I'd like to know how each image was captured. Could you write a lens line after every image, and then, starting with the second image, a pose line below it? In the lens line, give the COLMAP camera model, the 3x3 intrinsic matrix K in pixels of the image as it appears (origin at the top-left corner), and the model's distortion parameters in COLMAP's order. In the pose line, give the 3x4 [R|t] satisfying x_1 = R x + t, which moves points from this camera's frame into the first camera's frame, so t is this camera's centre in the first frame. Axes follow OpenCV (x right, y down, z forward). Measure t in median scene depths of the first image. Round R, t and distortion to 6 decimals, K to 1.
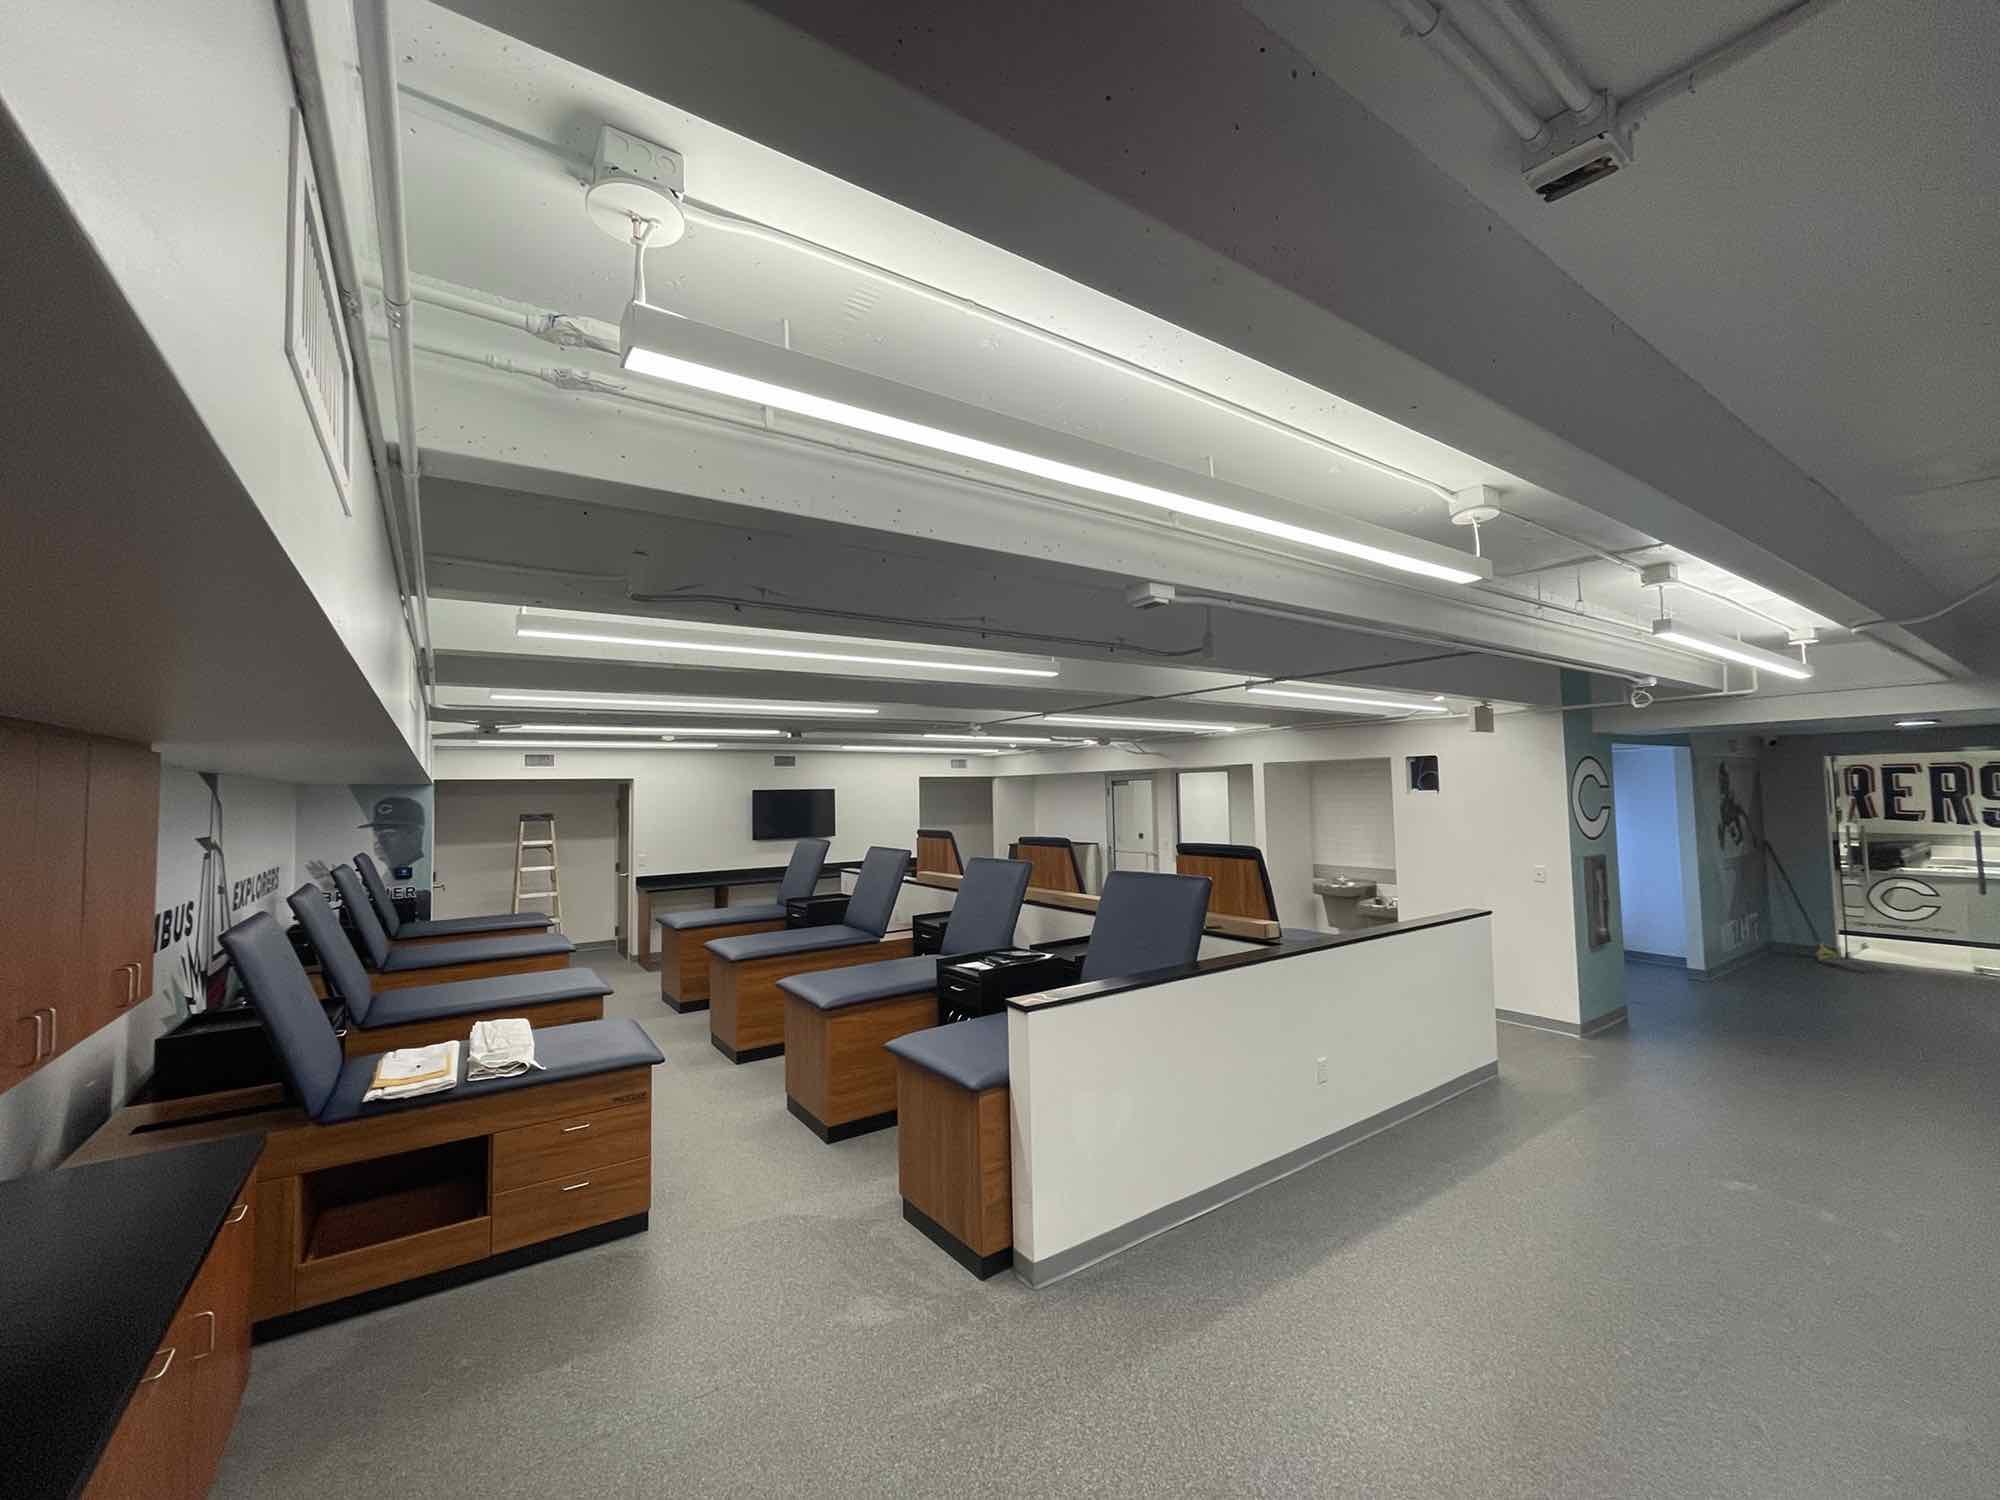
lens RADIAL K [[811.1, 0, 992.6], [0, 811.1, 745.3], [0, 0, 1]] dist [-0.000130, -0.000279]
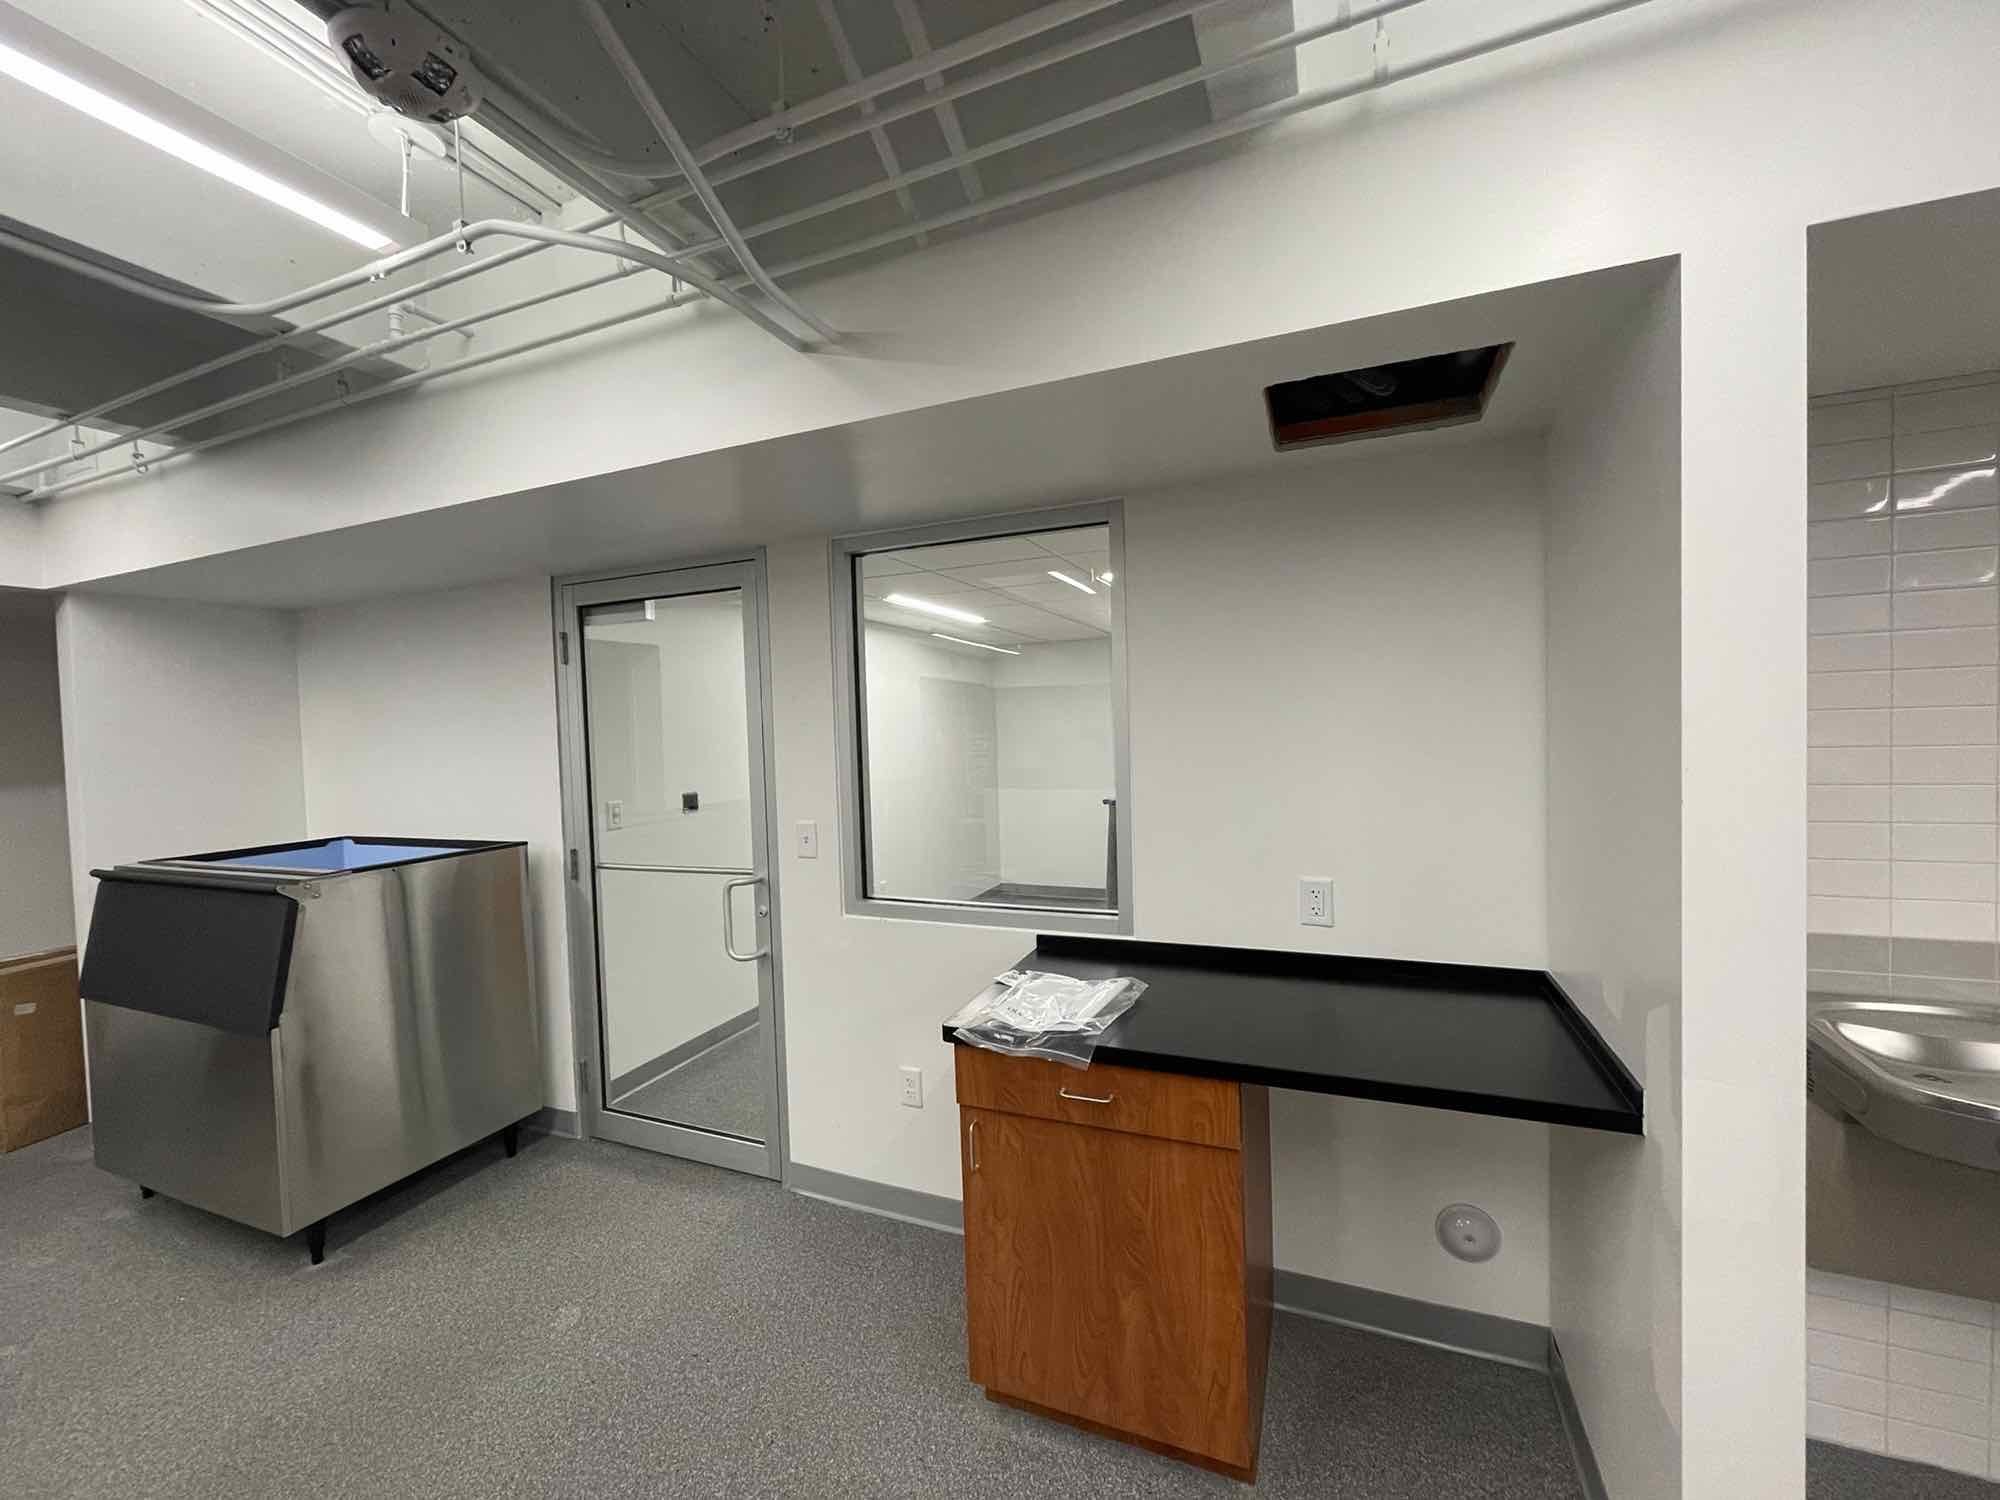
lens RADIAL K [[811.1, 0, 992.6], [0, 811.1, 745.3], [0, 0, 1]] dist [-0.000130, -0.000279]
pose [[0.842565, -0.010523, 0.538491, 0.206314], [-0.026254, 0.997818, 0.060579, 0.123587], [-0.537954, -0.065179, 0.840451, 1.239649]]
